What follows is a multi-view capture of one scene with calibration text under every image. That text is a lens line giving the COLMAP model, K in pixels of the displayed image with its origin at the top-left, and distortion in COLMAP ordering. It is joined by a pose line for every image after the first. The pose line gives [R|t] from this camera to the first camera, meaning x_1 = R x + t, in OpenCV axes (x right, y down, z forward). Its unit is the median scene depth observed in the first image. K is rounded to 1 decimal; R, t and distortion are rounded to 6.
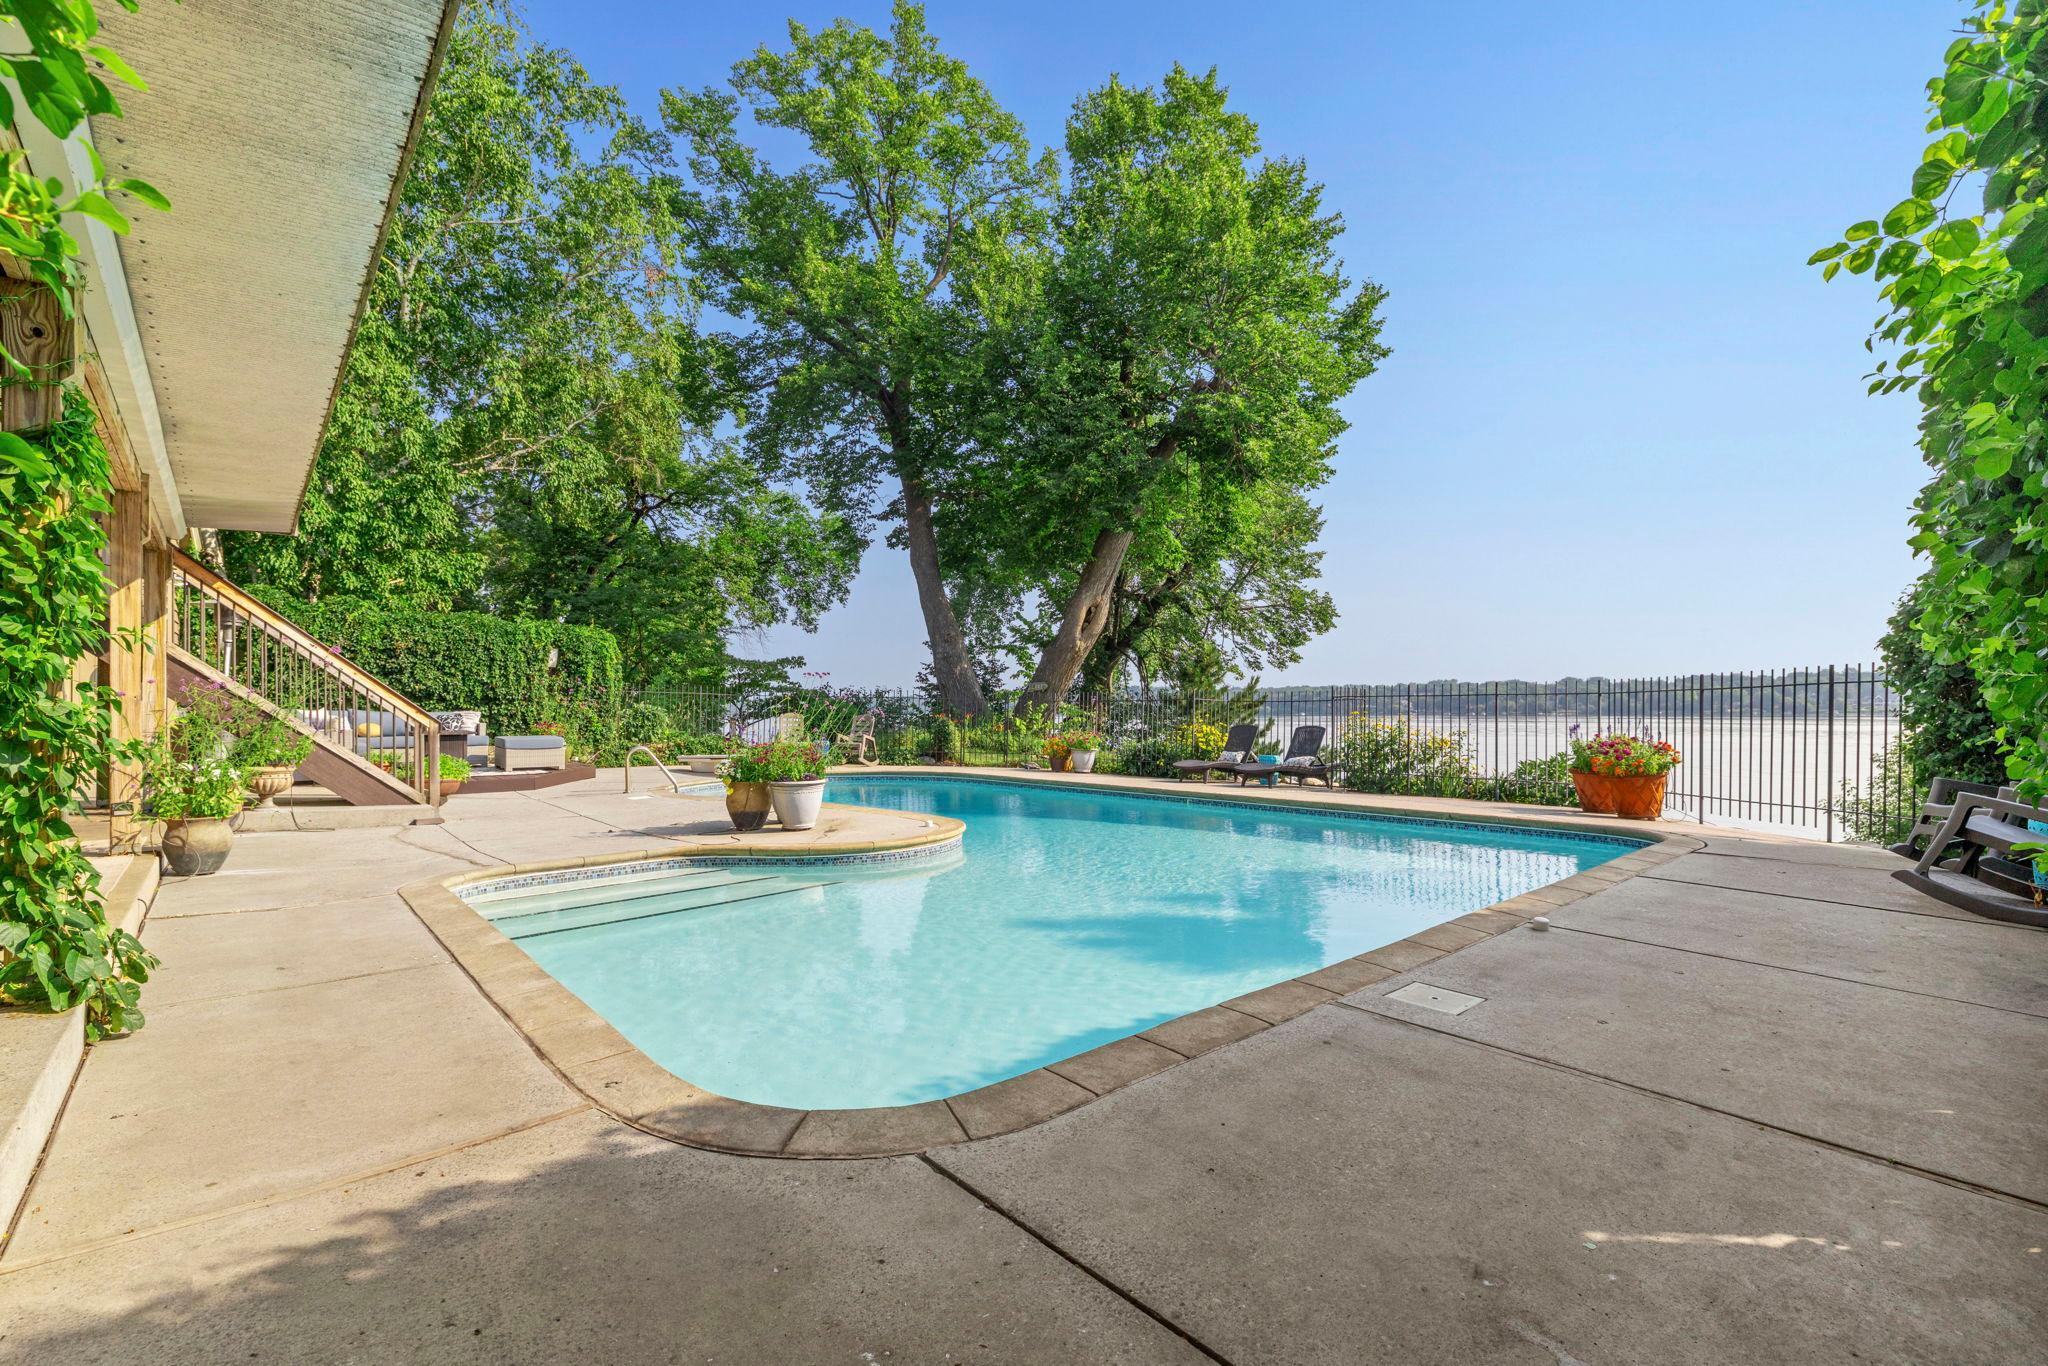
lens RADIAL K [[878.3, 0, 1027.1], [0, 878.3, 694.0], [0, 0, 1]] dist [0.000556, 0.000117]
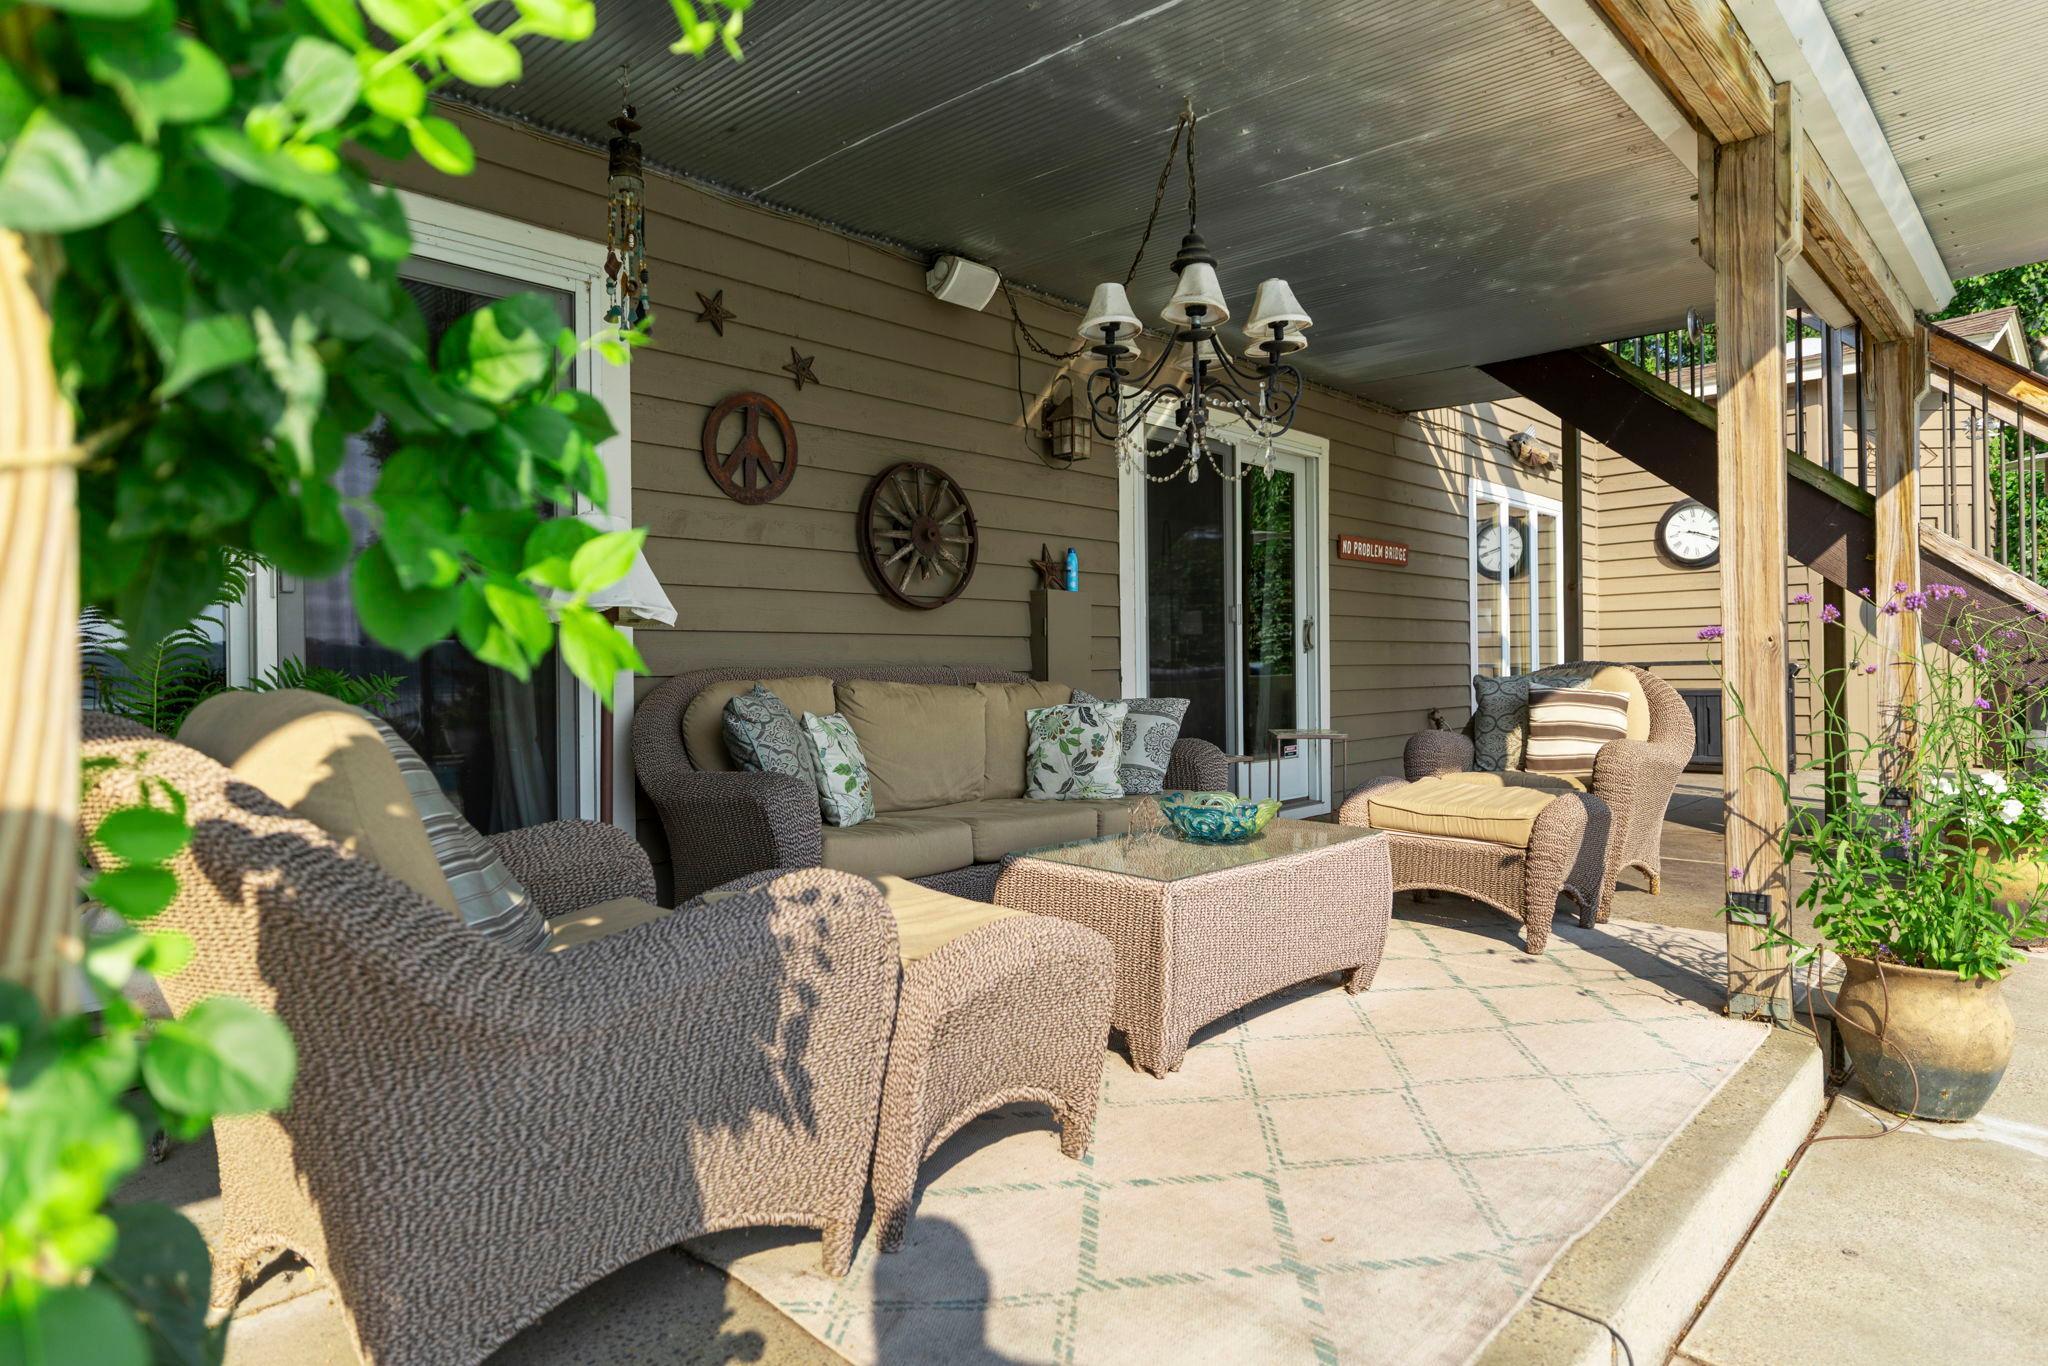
lens RADIAL K [[1174.5, 0, 1027.8], [0, 1174.5, 677.6], [0, 0, 1]] dist [0.005953, 0.002311]
pose [[0.094578, 0.011044, -0.995456, -0.493343], [0.035027, 0.999282, 0.014414, 0.001681], [0.994901, -0.036231, 0.094123, 0.594174]]
